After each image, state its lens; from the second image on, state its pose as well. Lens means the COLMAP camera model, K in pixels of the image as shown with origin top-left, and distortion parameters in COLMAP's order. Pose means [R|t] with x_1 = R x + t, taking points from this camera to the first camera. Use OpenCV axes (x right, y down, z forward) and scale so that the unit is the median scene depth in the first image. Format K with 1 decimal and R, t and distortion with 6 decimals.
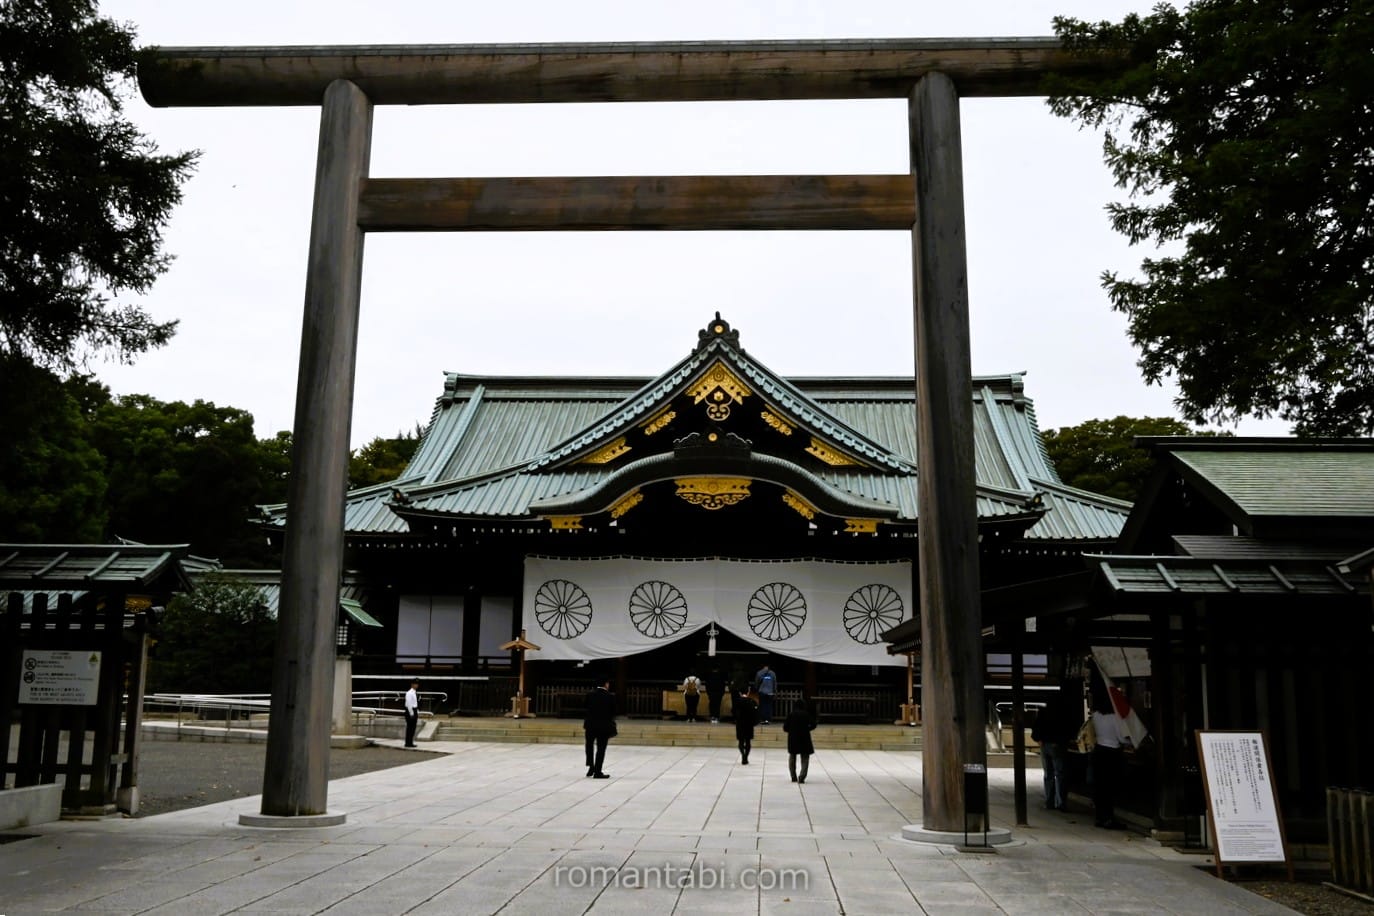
lens RADIAL K [[1290.2, 0, 687.0], [0, 1290.2, 458.0], [0, 0, 1]] dist [-0.010779, 0.000763]
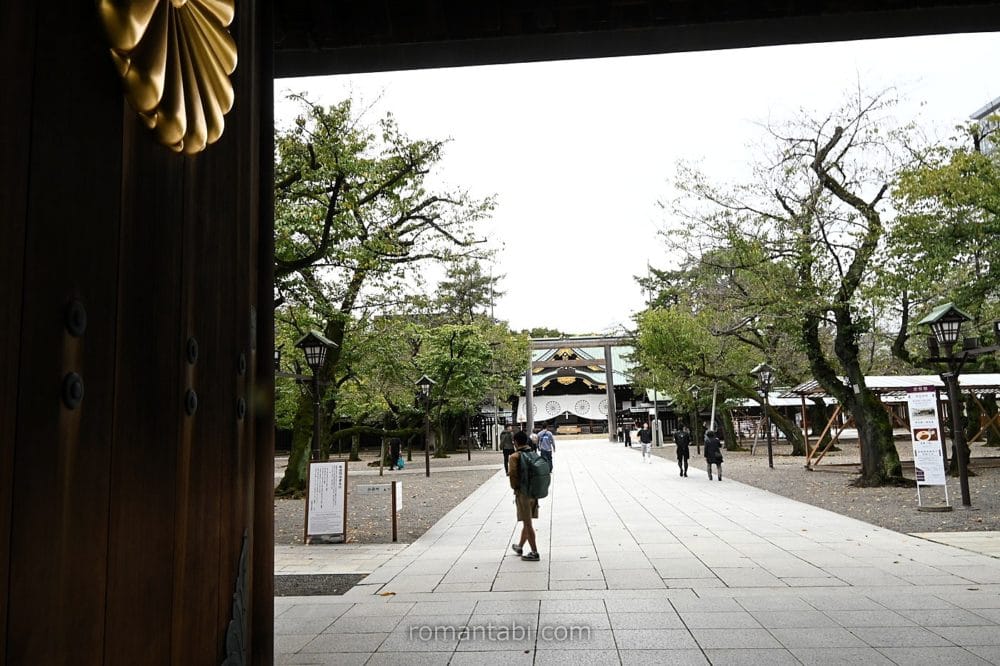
lens RADIAL K [[781.8, 0, 500.0], [0, 781.8, 333.0], [0, 0, 1]] dist [0.004843, 0.000778]
pose [[0.998940, -0.045827, -0.004248, -0.169632], [0.045989, 0.997499, 0.053678, -0.260755], [0.001777, -0.053817, 0.998549, -1.462435]]
